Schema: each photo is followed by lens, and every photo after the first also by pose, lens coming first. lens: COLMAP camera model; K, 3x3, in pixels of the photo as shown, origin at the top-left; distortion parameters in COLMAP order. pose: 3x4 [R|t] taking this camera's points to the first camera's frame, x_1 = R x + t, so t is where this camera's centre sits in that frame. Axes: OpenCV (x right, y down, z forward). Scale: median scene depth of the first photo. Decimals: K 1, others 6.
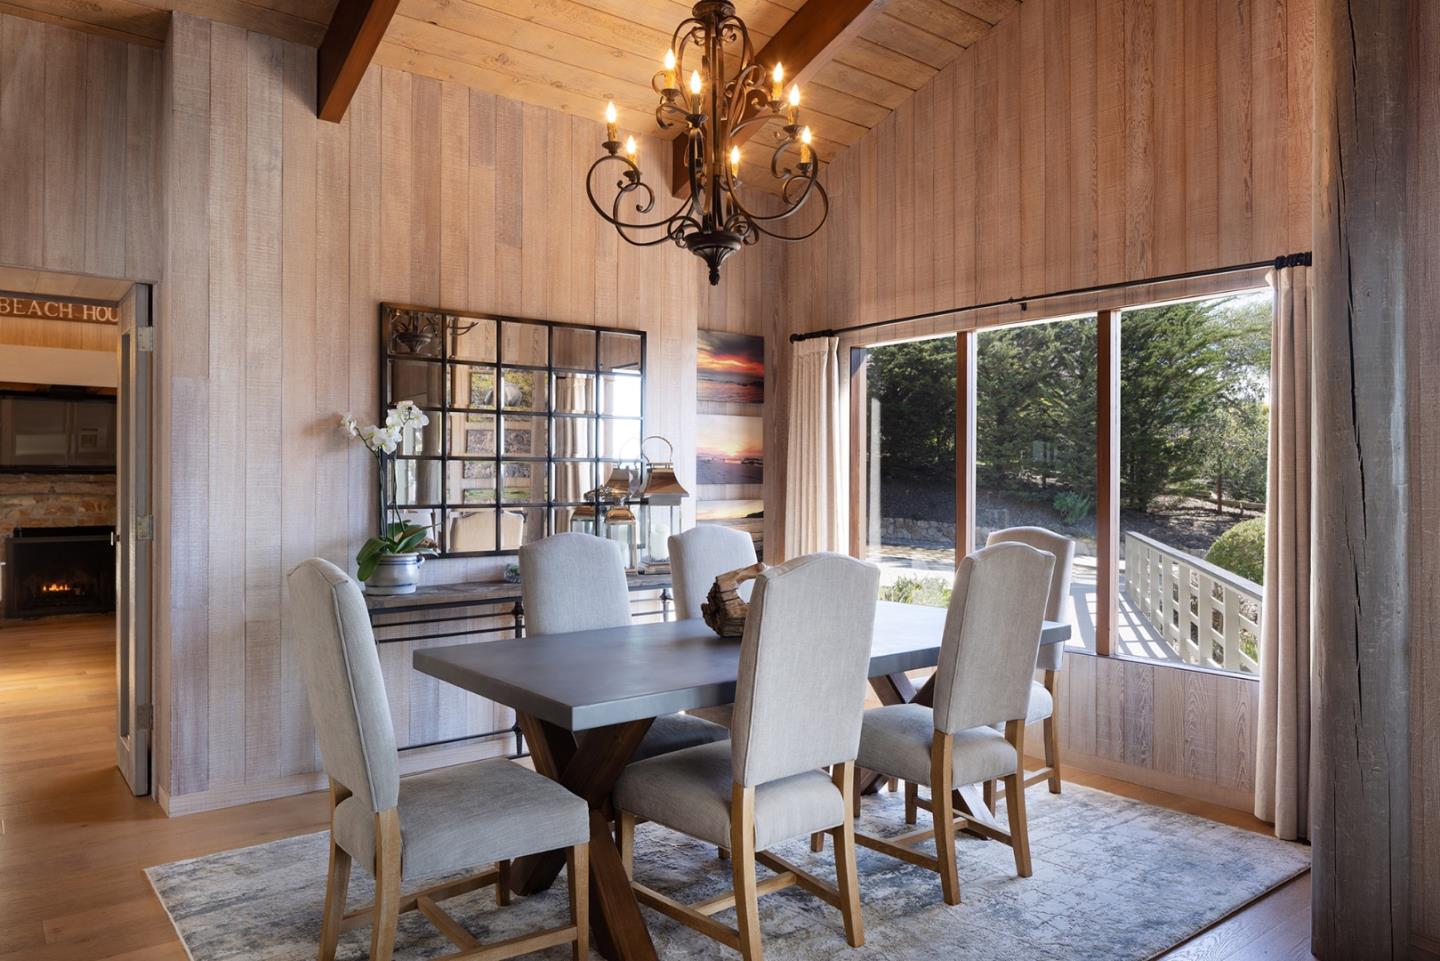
lens RADIAL K [[978.9, 0, 717.8], [0, 978.9, 476.3], [0, 0, 1]] dist [-0.001924, -0.001967]
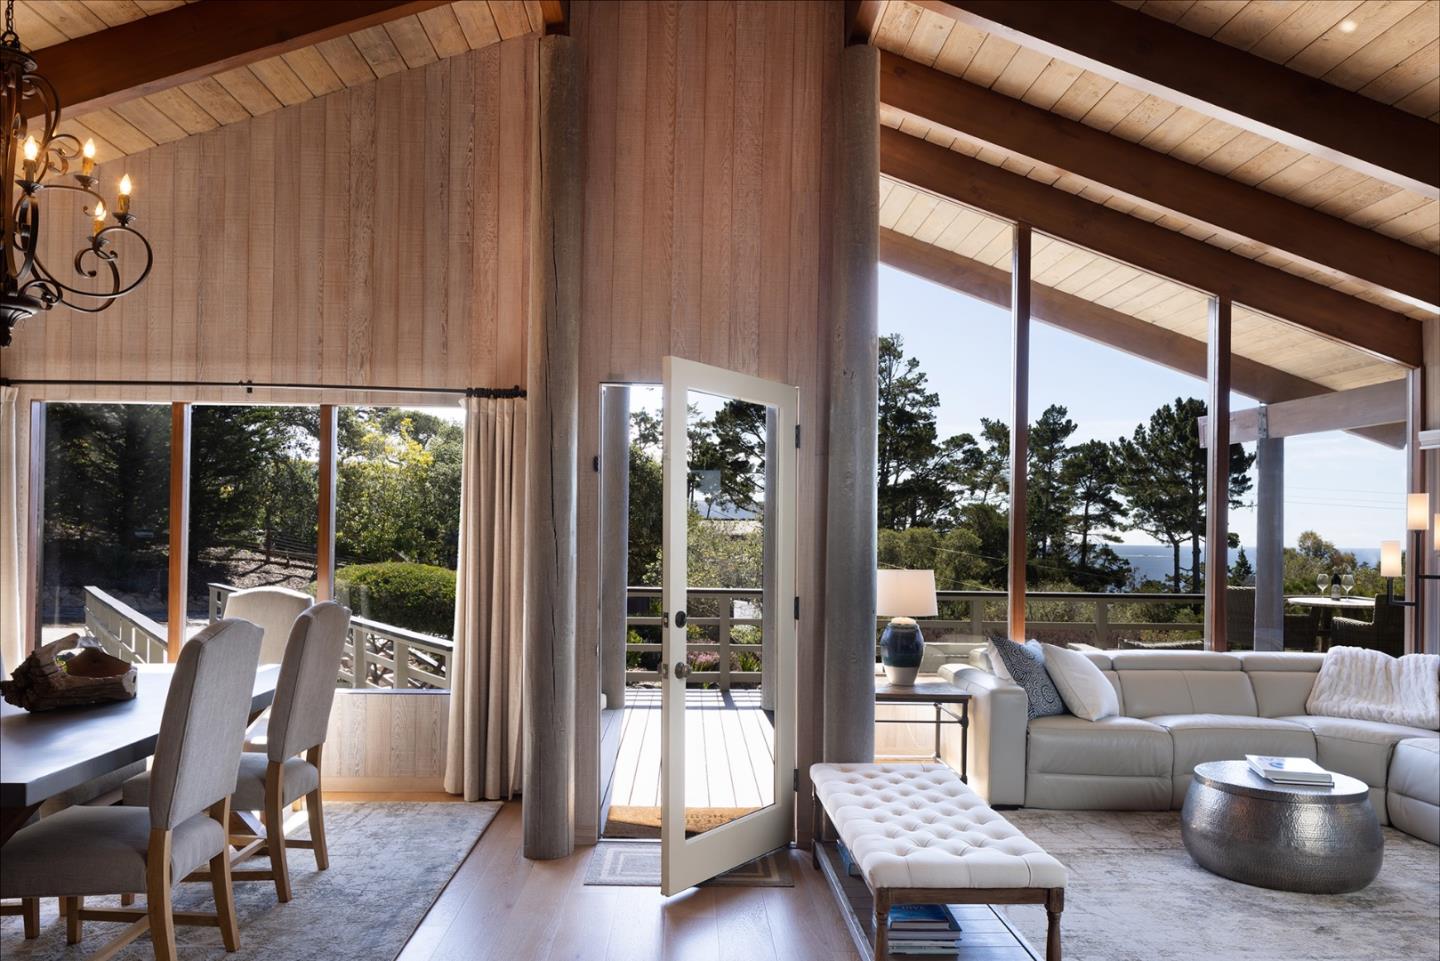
lens RADIAL K [[978.9, 0, 717.6], [0, 978.9, 533.5], [0, 0, 1]] dist [-0.001924, -0.001967]
pose [[0.592010, 0.006524, 0.805904, -0.315656], [-0.014308, 0.999895, 0.002417, -0.022844], [-0.805804, -0.012962, 0.592041, -0.108524]]
